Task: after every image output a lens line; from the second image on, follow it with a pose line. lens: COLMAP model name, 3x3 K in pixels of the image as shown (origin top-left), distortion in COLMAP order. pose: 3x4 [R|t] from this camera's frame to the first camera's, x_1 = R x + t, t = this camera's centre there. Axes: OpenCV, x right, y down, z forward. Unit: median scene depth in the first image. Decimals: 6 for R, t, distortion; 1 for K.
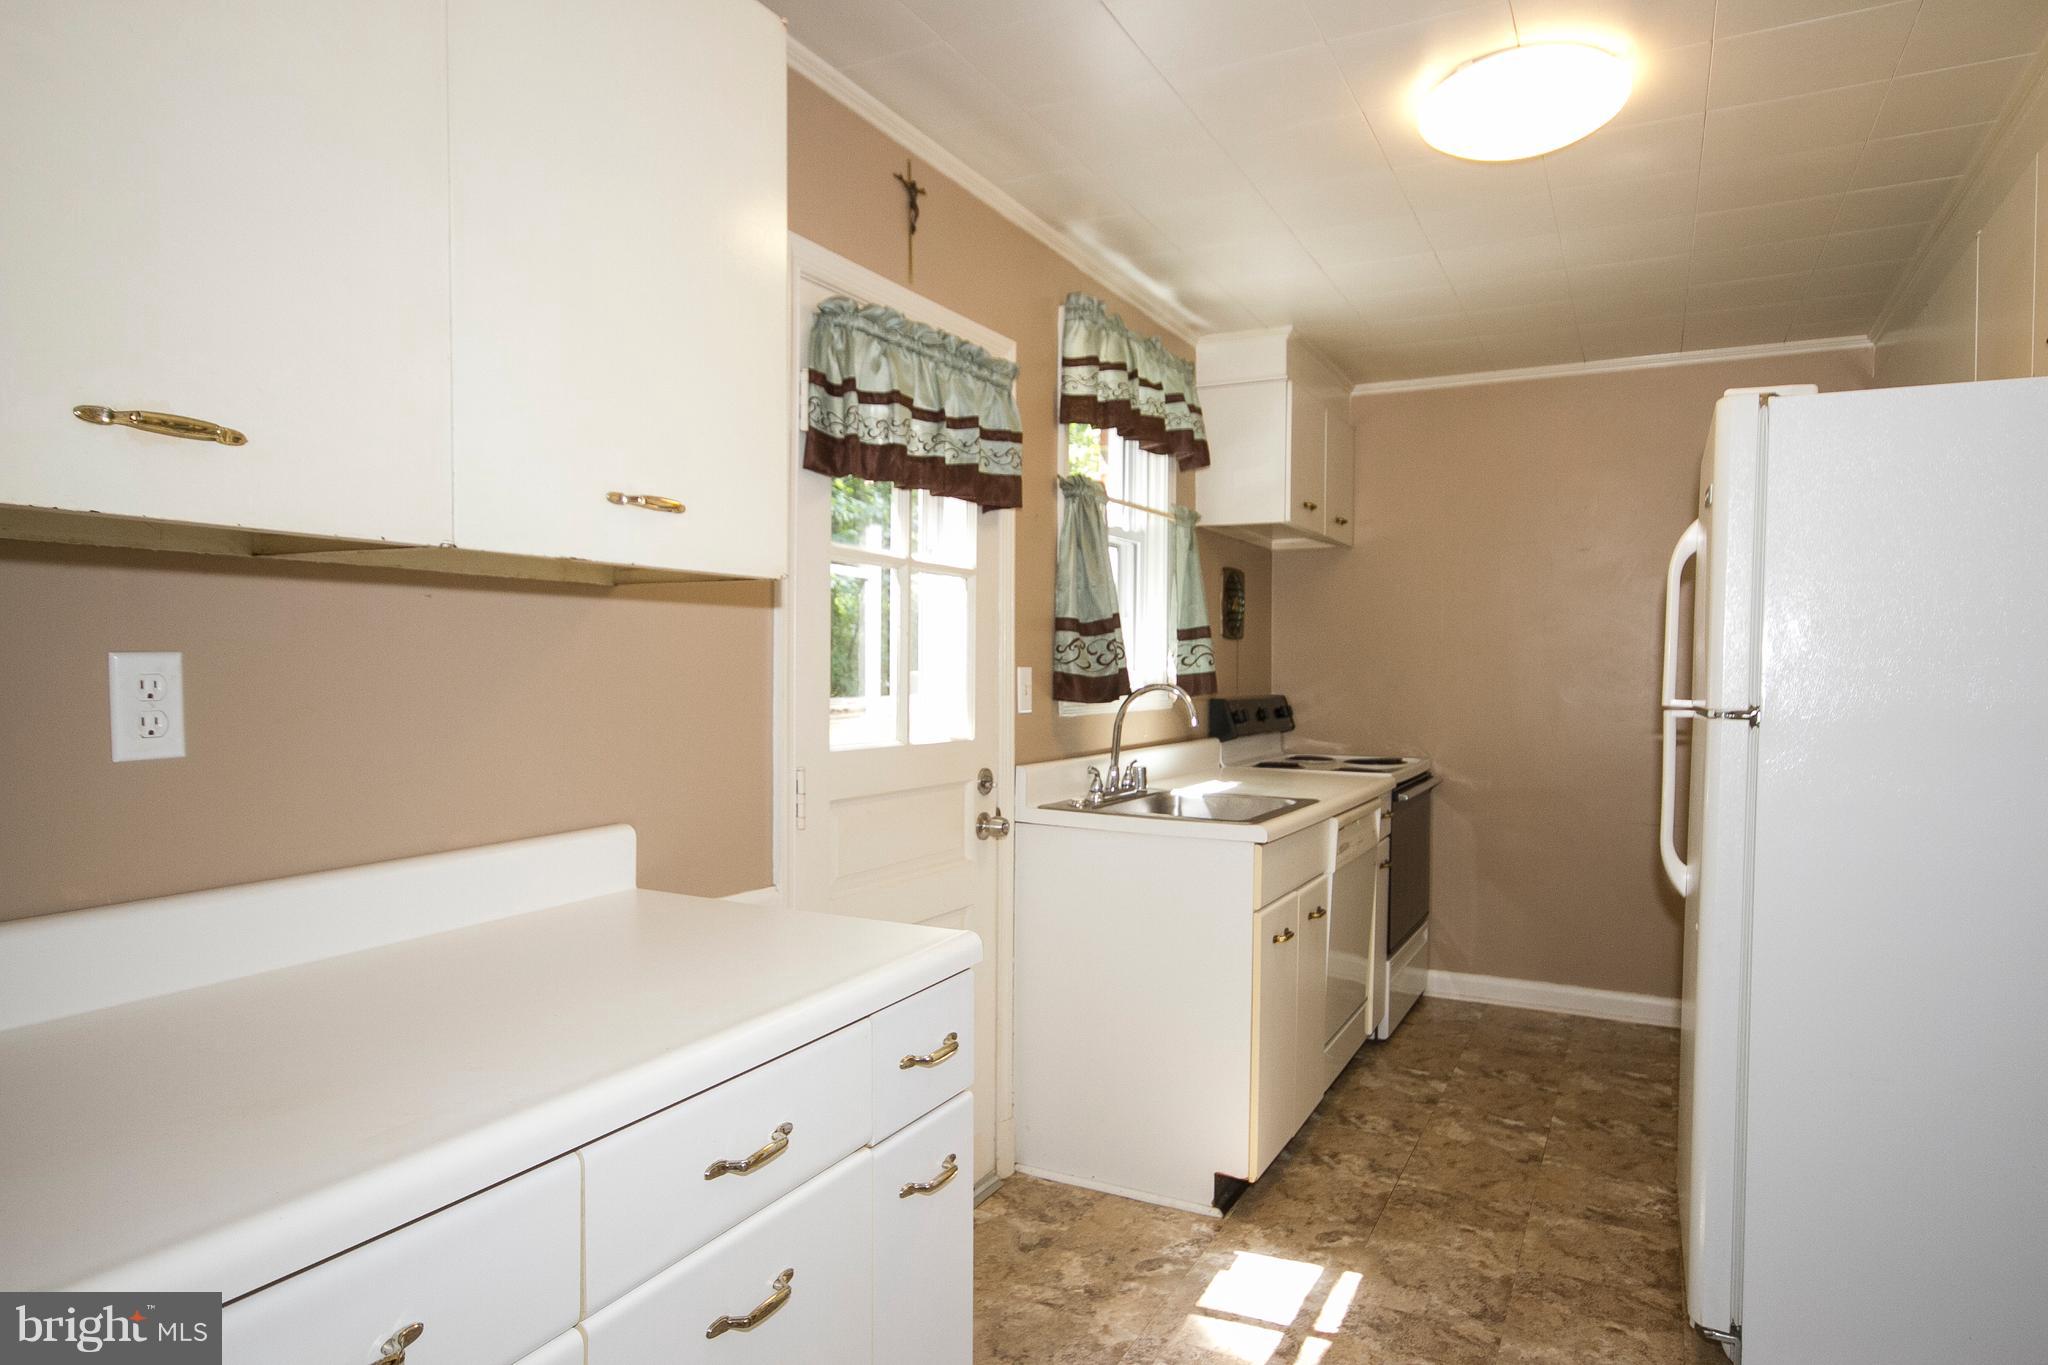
lens RADIAL K [[1242.3, 0, 1027.7], [0, 1242.3, 680.4], [0, 0, 1]] dist [0.005817, 0.001656]
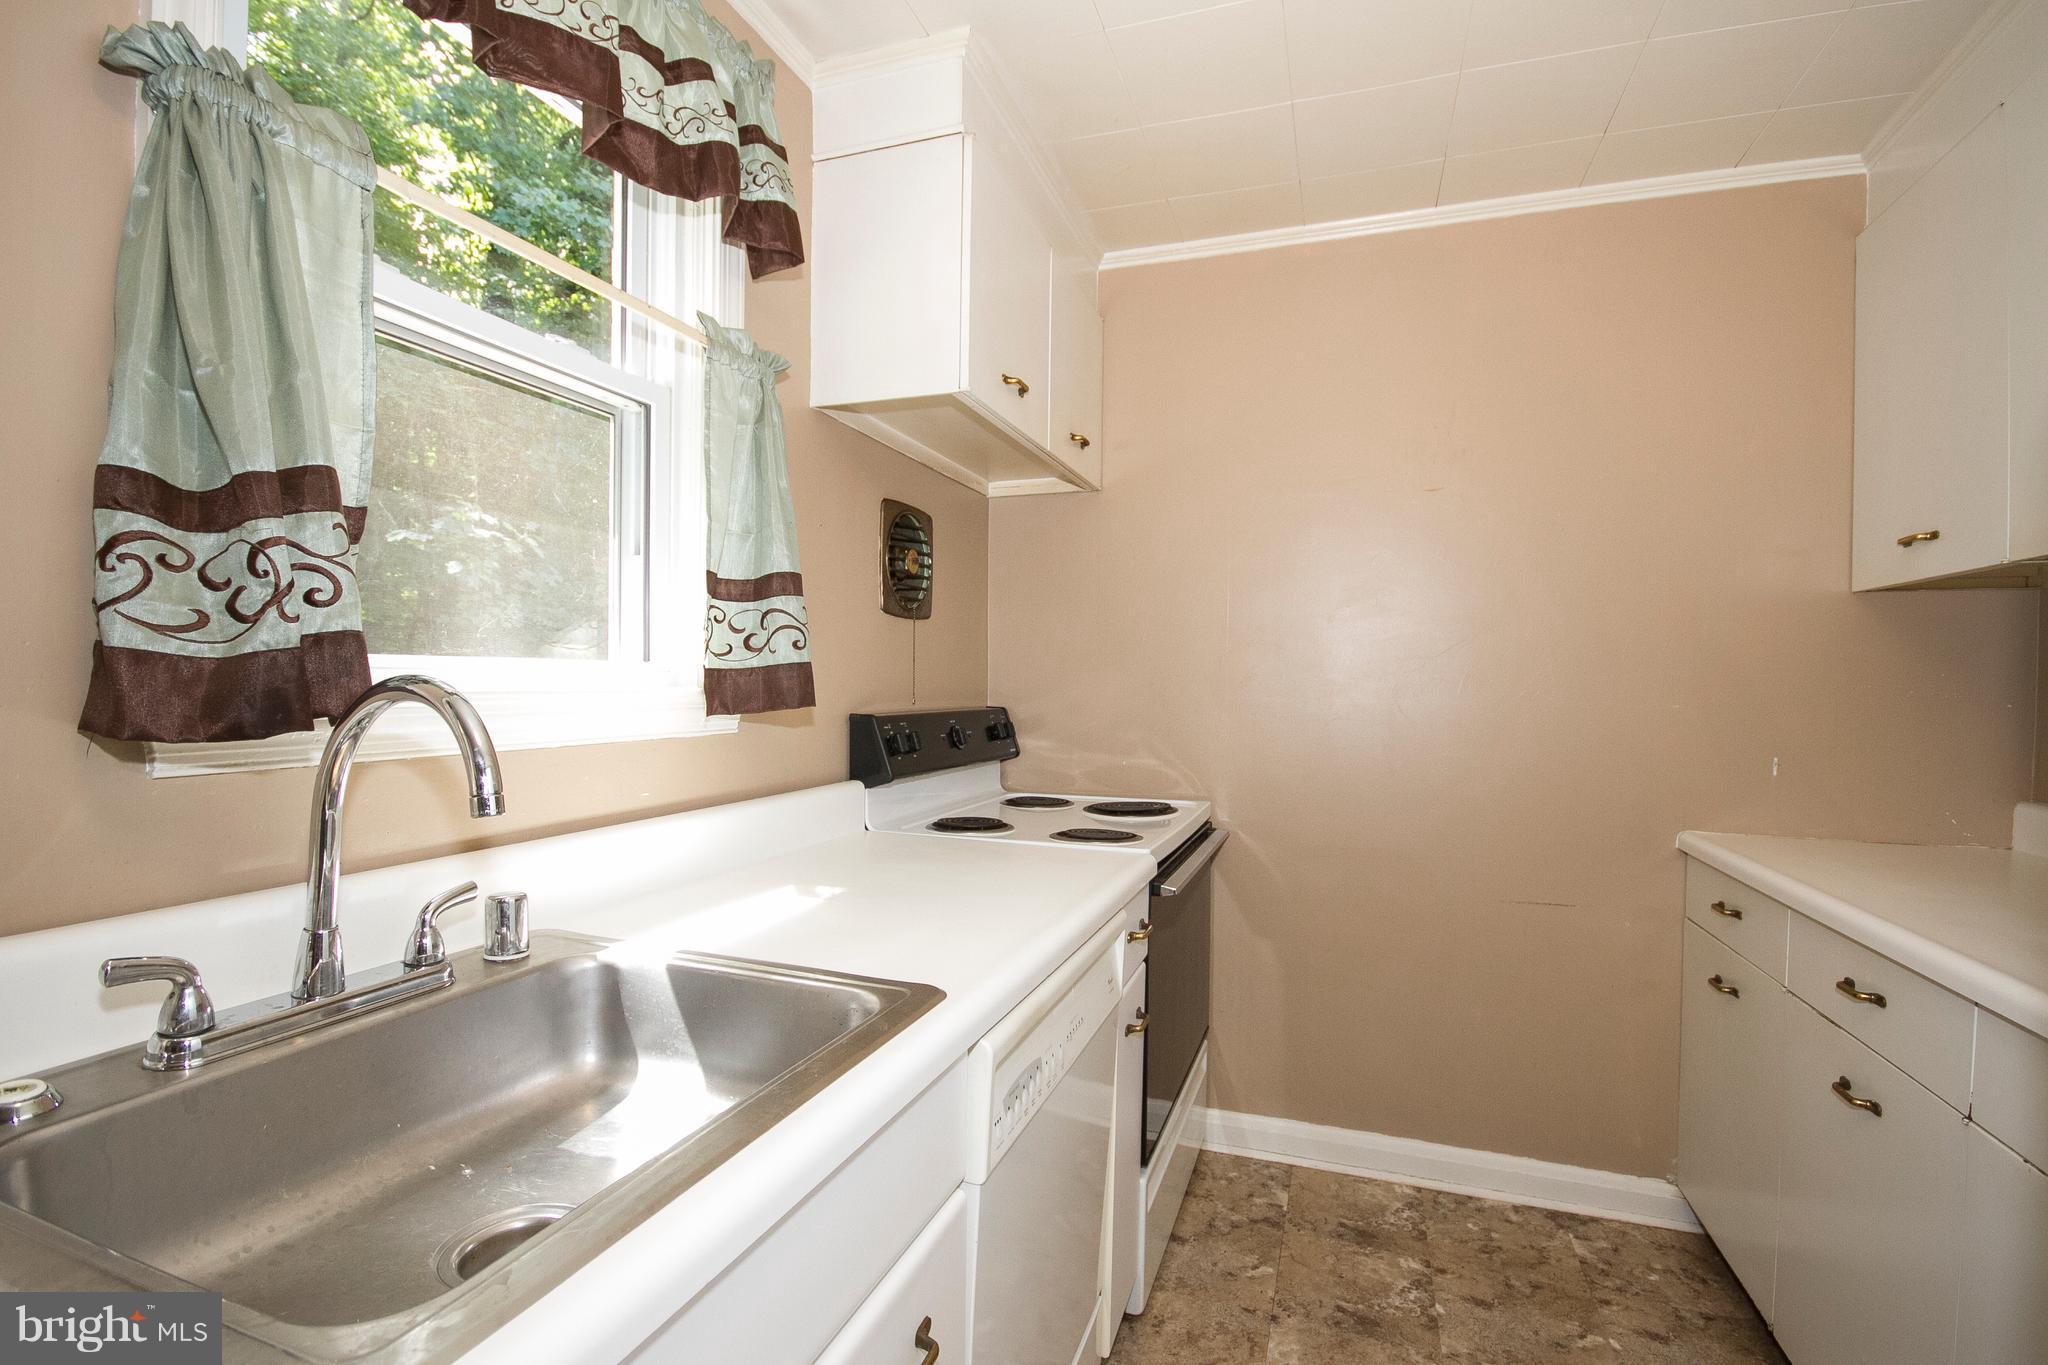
lens RADIAL K [[935.2, 0, 1018.3], [0, 935.2, 687.8], [0, 0, 1]] dist [-0.013090, -0.000581]
pose [[0.992412, 0.001859, 0.122940, 0.180886], [-0.001417, 0.999992, -0.003682, 0.004403], [-0.122946, 0.003480, 0.992407, 0.585057]]
